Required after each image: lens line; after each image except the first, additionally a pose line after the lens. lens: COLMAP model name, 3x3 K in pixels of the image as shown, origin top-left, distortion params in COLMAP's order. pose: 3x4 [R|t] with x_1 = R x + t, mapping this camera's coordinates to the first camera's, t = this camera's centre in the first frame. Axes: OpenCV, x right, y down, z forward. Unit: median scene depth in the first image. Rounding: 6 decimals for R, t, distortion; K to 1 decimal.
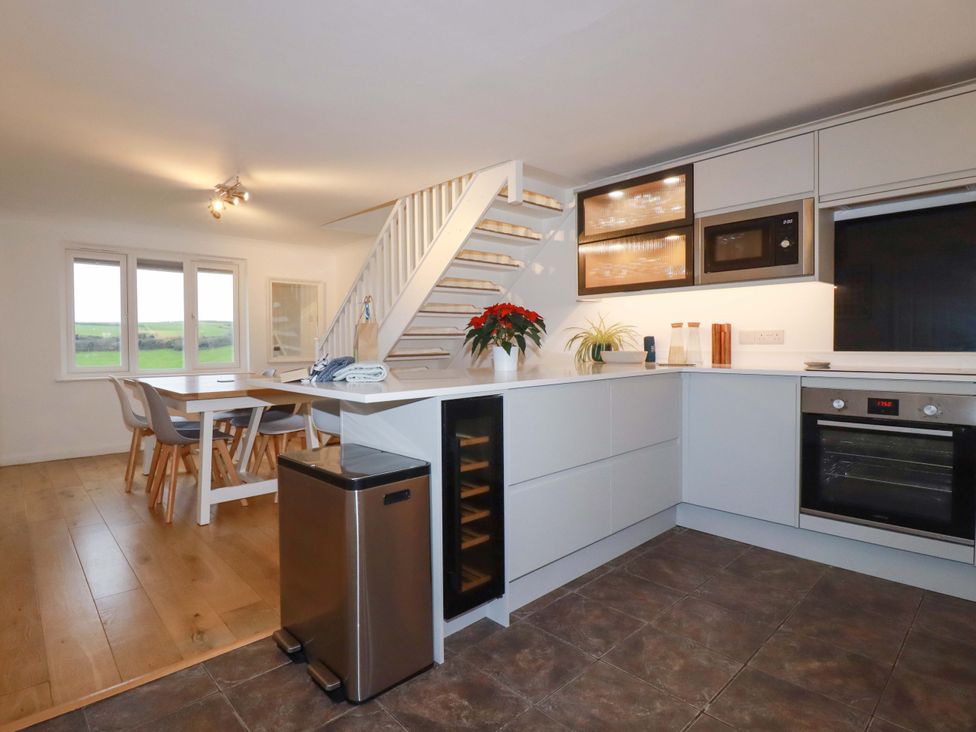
lens RADIAL K [[544.3, 0, 407.1], [0, 544.3, 356.0], [0, 0, 1]] dist [0.001399, -0.014408]
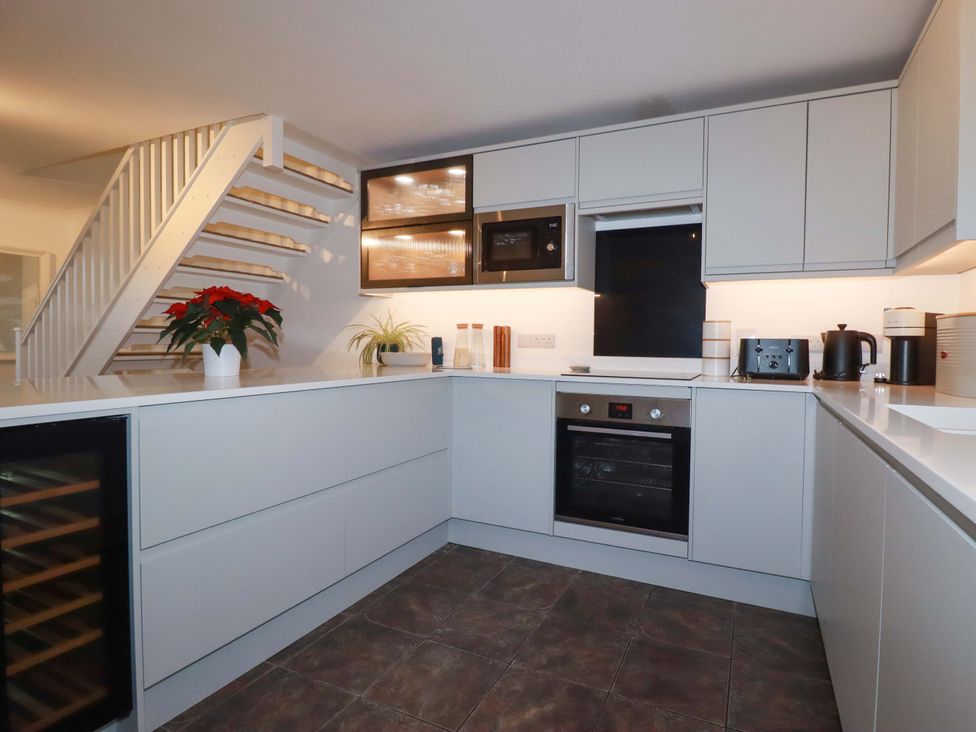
lens RADIAL K [[544.3, 0, 515.0], [0, 544.3, 356.4], [0, 0, 1]] dist [0.001399, -0.014408]
pose [[0.899686, 0.012776, 0.436350, 0.199269], [-0.013113, 0.999912, -0.002239, -0.003521], [-0.436340, -0.003708, 0.899774, 0.127260]]
